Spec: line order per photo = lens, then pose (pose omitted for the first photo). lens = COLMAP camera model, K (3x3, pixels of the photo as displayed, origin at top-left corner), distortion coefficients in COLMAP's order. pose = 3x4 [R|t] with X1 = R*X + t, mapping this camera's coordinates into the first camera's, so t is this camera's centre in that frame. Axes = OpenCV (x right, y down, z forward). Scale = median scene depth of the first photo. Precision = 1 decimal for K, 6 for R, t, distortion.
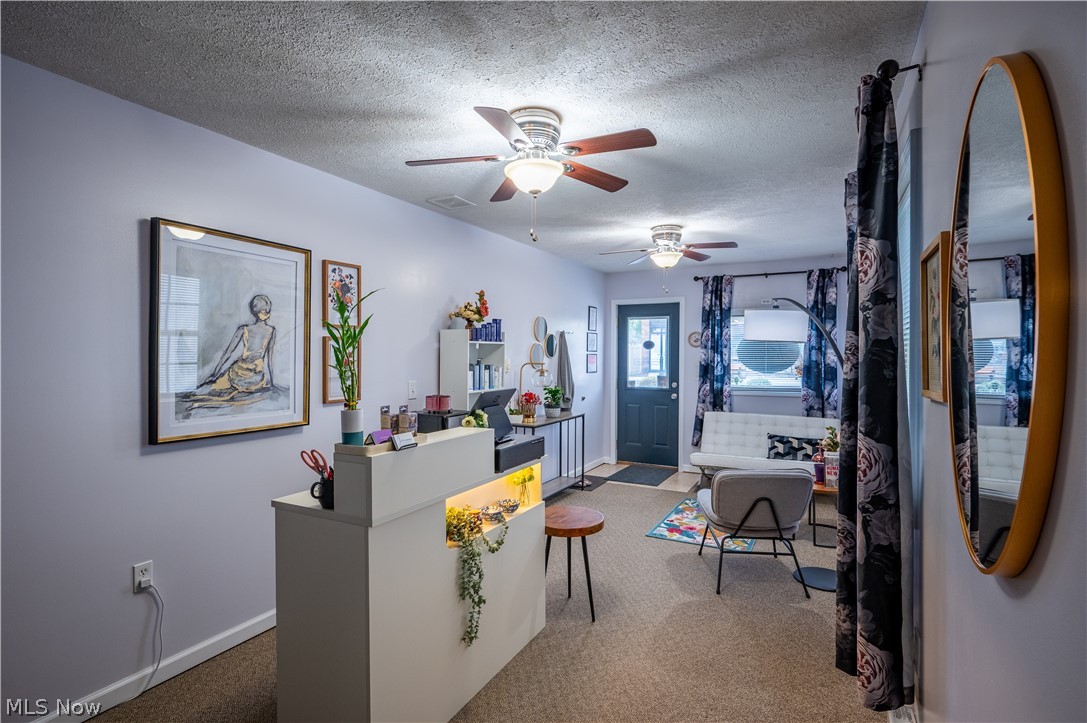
lens RADIAL K [[539.2, 0, 543.5], [0, 539.2, 361.5], [0, 0, 1]] dist [0.000202, 0.000012]
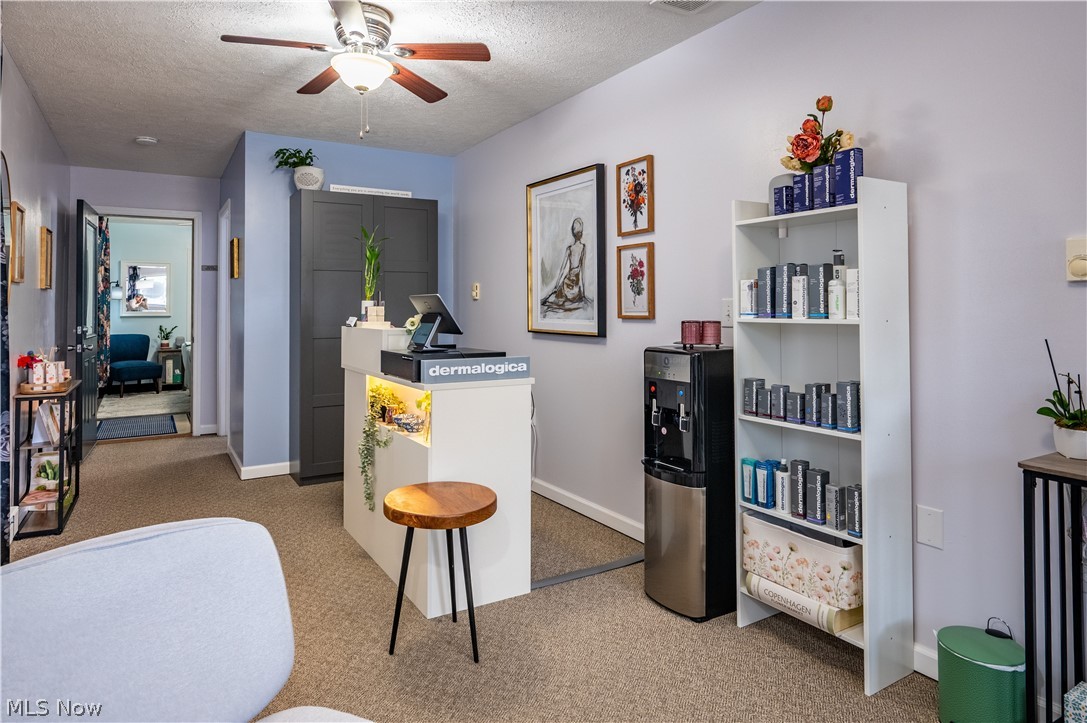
lens RADIAL K [[630.9, 0, 544.1], [0, 630.9, 296.5], [0, 0, 1]] dist [-0.000329, 0.000003]
pose [[-0.502879, -0.015589, -0.864216, 0.605861], [-0.009451, 0.999877, -0.012537, 0.055385], [0.864305, 0.001863, -0.502964, 1.433935]]
